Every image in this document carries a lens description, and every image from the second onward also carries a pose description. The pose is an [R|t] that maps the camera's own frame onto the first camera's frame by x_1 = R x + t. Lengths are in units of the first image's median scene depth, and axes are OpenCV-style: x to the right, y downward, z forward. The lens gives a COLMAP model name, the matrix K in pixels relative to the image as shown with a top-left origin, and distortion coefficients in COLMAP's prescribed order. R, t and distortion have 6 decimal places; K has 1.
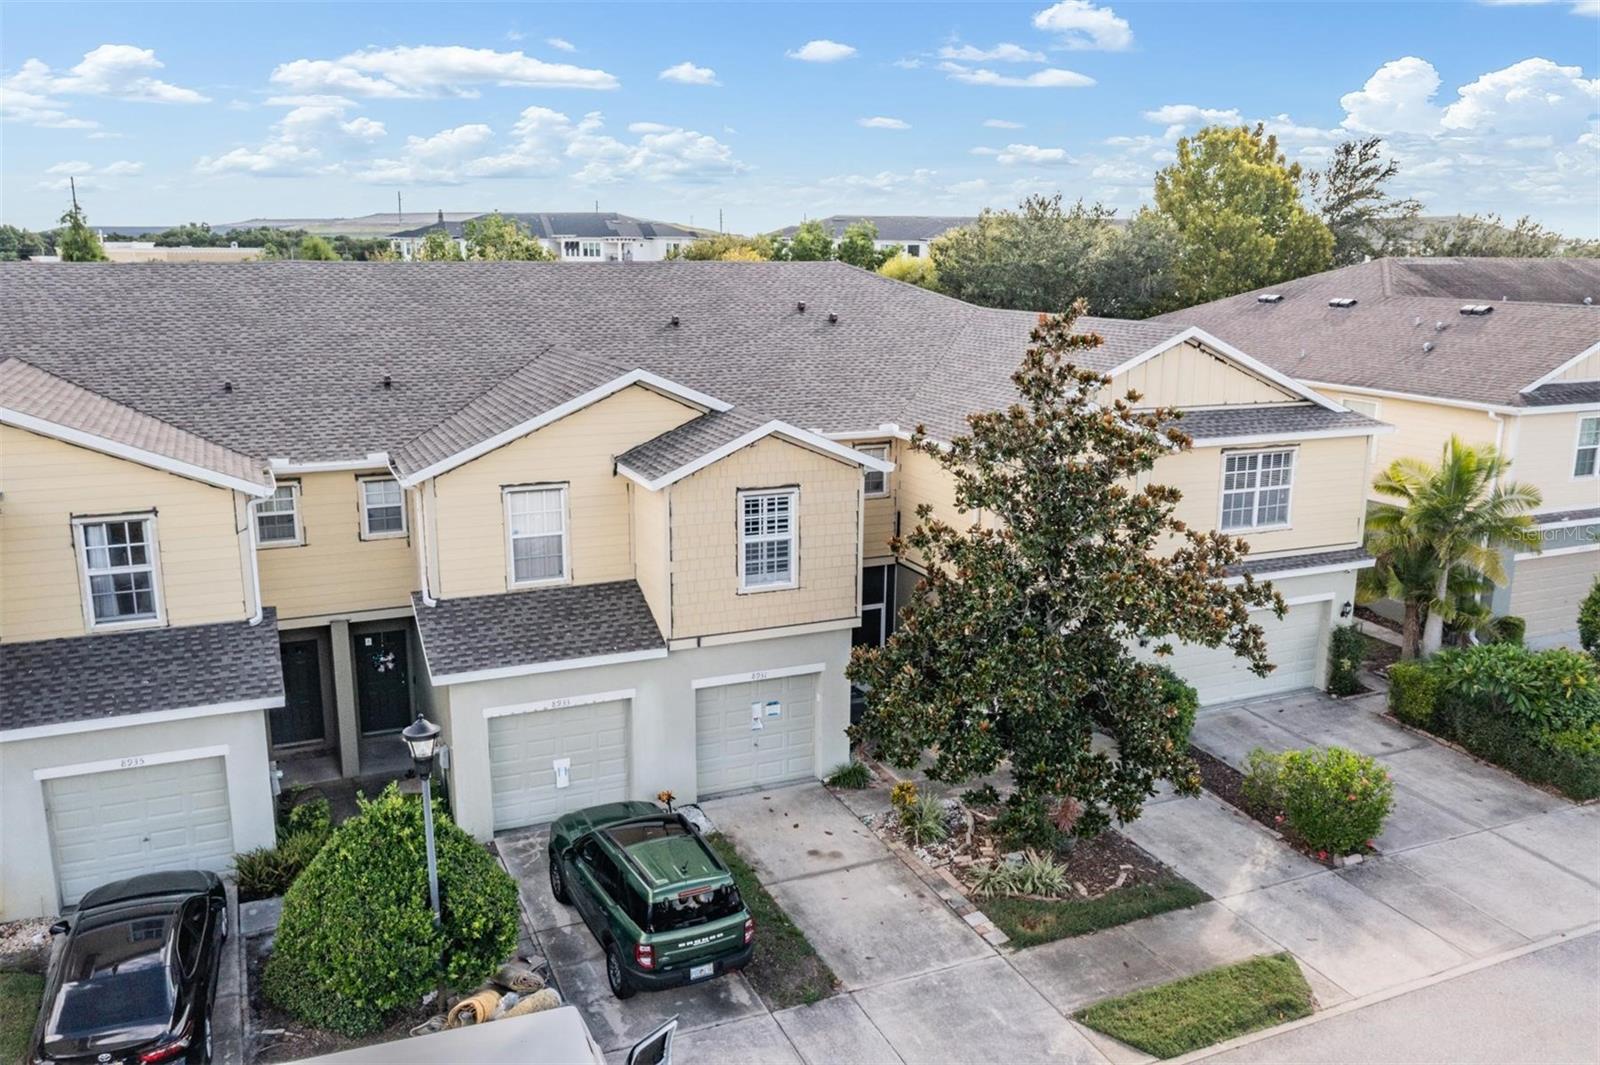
lens RADIAL K [[1334.8, 0, 800.0], [0, 1334.8, 532.5], [0, 0, 1]] dist [-0.014530, -0.004504]
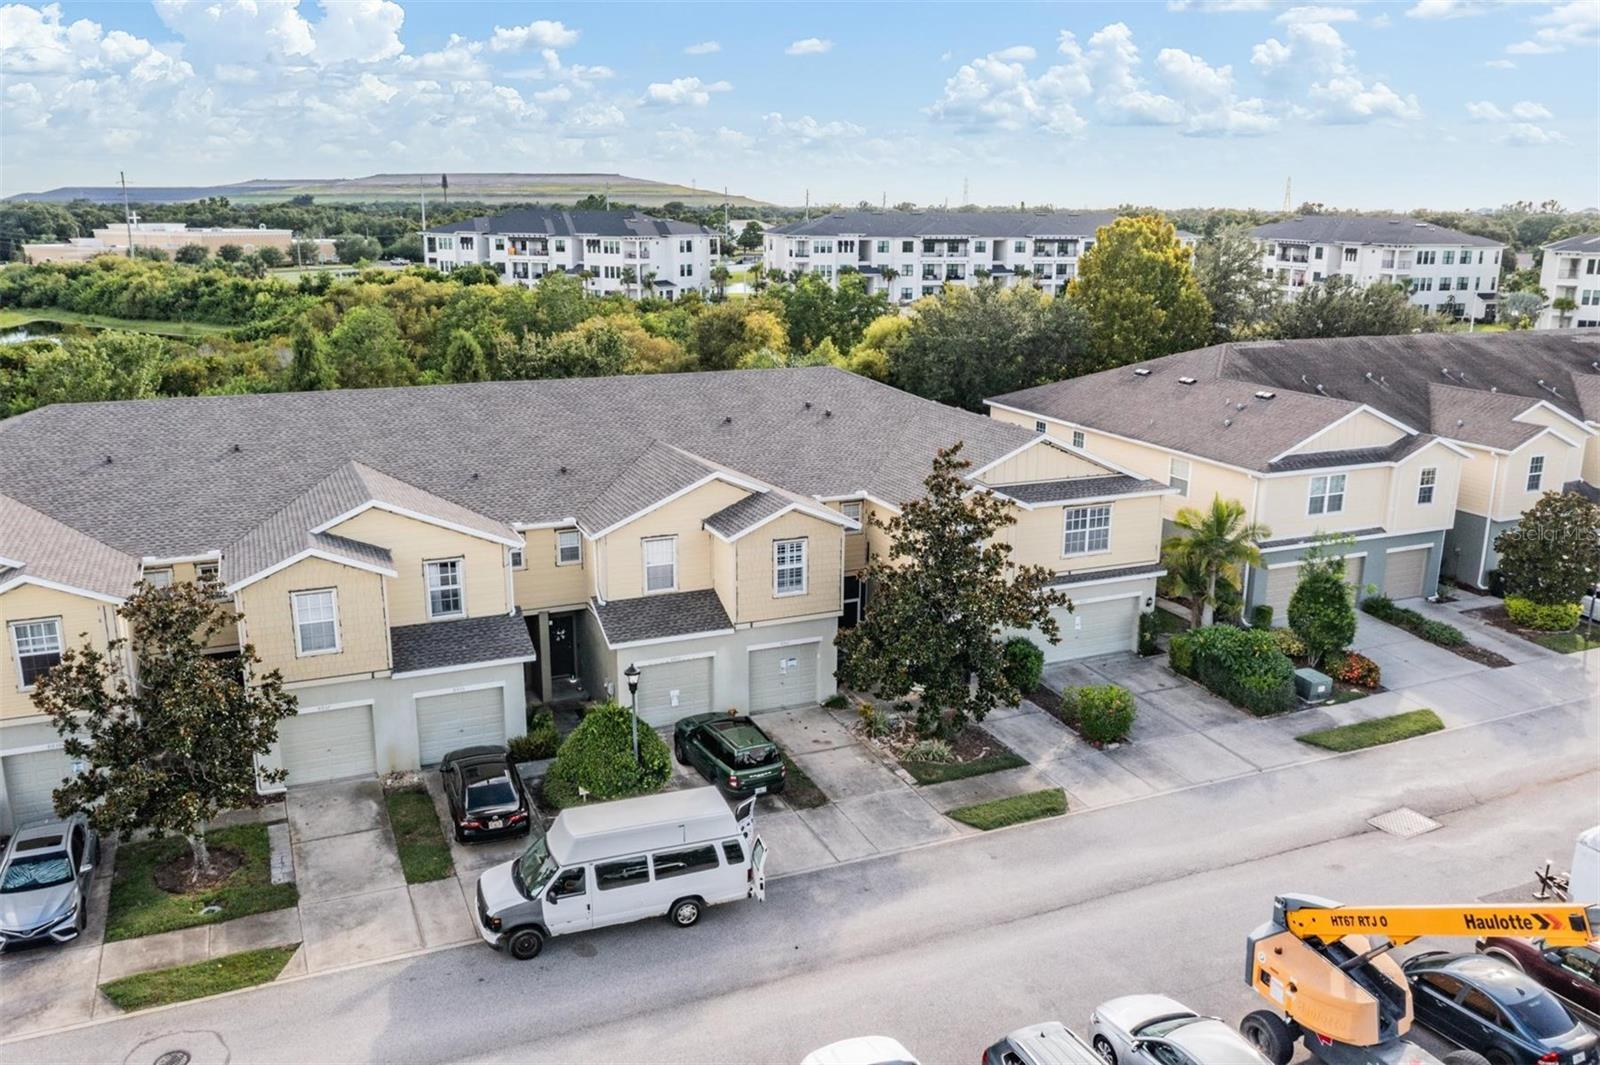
lens RADIAL K [[1334.8, 0, 800.0], [0, 1334.8, 532.5], [0, 0, 1]] dist [-0.014530, -0.004504]
pose [[0.999999, 0.000878, -0.001222, -0.009169], [-0.000842, 0.999578, 0.029042, -0.096636], [0.001247, -0.029041, 0.999577, -0.807427]]
